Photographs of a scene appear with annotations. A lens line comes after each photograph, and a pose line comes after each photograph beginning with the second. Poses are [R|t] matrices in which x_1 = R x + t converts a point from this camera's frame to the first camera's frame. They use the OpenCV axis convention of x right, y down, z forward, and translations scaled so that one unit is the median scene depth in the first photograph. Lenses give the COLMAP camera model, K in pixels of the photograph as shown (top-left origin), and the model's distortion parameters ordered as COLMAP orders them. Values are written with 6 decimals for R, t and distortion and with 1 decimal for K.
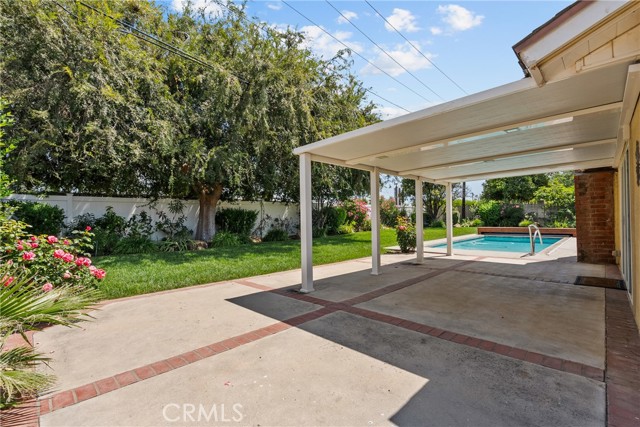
lens RADIAL K [[291.9, 0, 318.2], [0, 291.9, 215.0], [0, 0, 1]] dist [-0.004591, 0.002231]
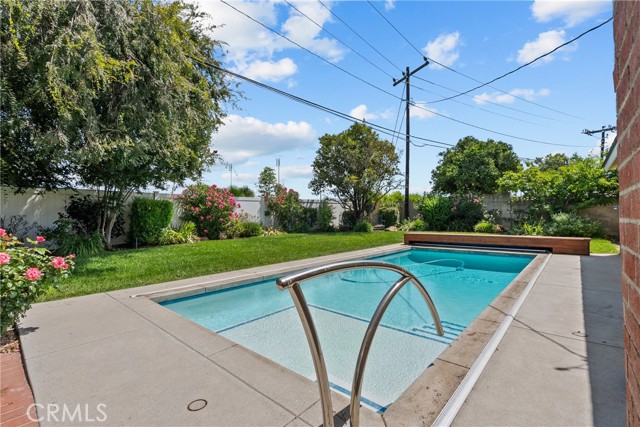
lens RADIAL K [[291.9, 0, 320.9], [0, 291.9, 212.8], [0, 0, 1]] dist [-0.004591, 0.002231]
pose [[0.998714, 0.002893, 0.050616, 0.336366], [-0.002521, 0.999969, -0.007400, 0.004591], [-0.050636, 0.007263, 0.998691, 0.387291]]
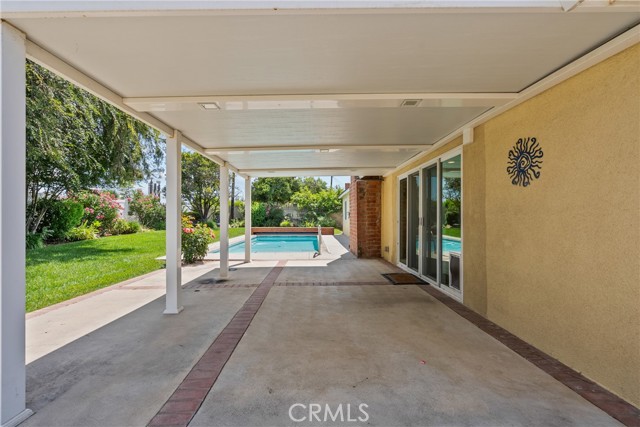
lens RADIAL K [[291.9, 0, 320.2], [0, 291.9, 213.1], [0, 0, 1]] dist [-0.004591, 0.002231]
pose [[0.695532, 0.021236, 0.718181, -0.007403], [-0.016080, 0.999773, -0.013990, 0.002340], [-0.718315, -0.001818, 0.695716, 0.127918]]
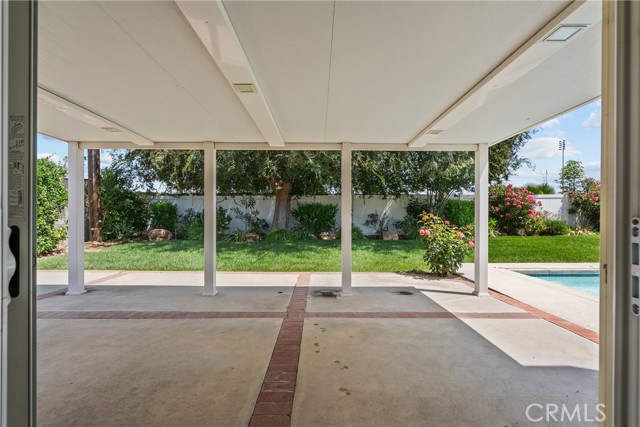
lens RADIAL K [[291.9, 0, 325.7], [0, 291.9, 214.2], [0, 0, 1]] dist [-0.004591, 0.002231]
pose [[0.712239, 0.014321, -0.701791, 0.303909], [-0.003381, 0.999850, 0.016972, -0.001767], [0.701928, -0.009715, 0.712181, 0.236089]]
